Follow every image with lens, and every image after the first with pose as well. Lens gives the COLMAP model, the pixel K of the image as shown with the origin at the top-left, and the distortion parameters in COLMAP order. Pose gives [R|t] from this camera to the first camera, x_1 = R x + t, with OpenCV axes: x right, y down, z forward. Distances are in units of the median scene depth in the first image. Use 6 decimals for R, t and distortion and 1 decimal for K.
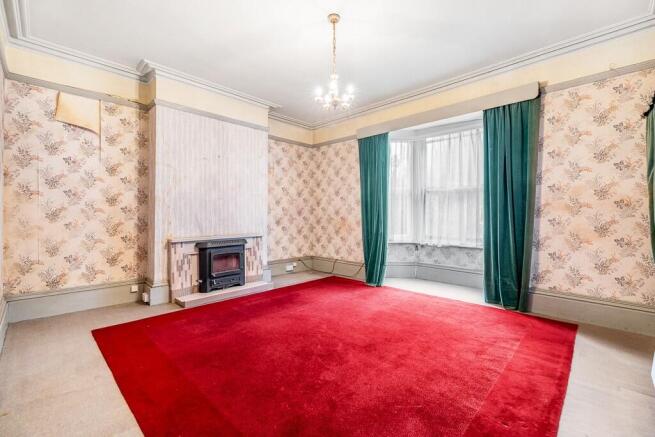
lens RADIAL K [[283.1, 0, 333.5], [0, 283.1, 214.0], [0, 0, 1]] dist [0.002918, 0.000116]
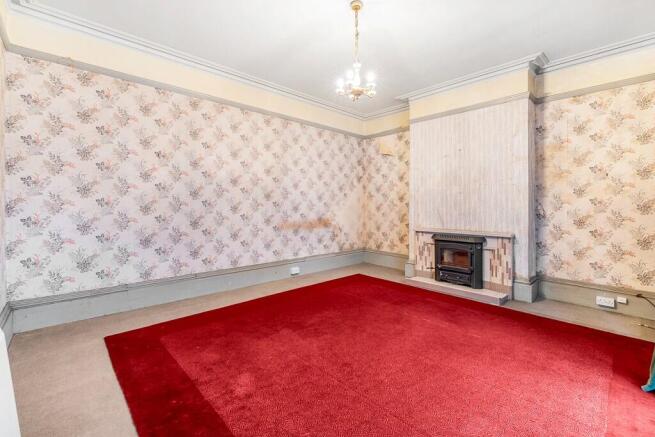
lens RADIAL K [[283.1, 0, 328.8], [0, 283.1, 206.9], [0, 0, 1]] dist [0.002918, 0.000116]
pose [[-0.042584, 0.002750, -0.999089, 0.659689], [-0.006043, 0.999977, 0.003010, -0.005826], [0.999075, 0.006166, -0.042566, 0.643935]]
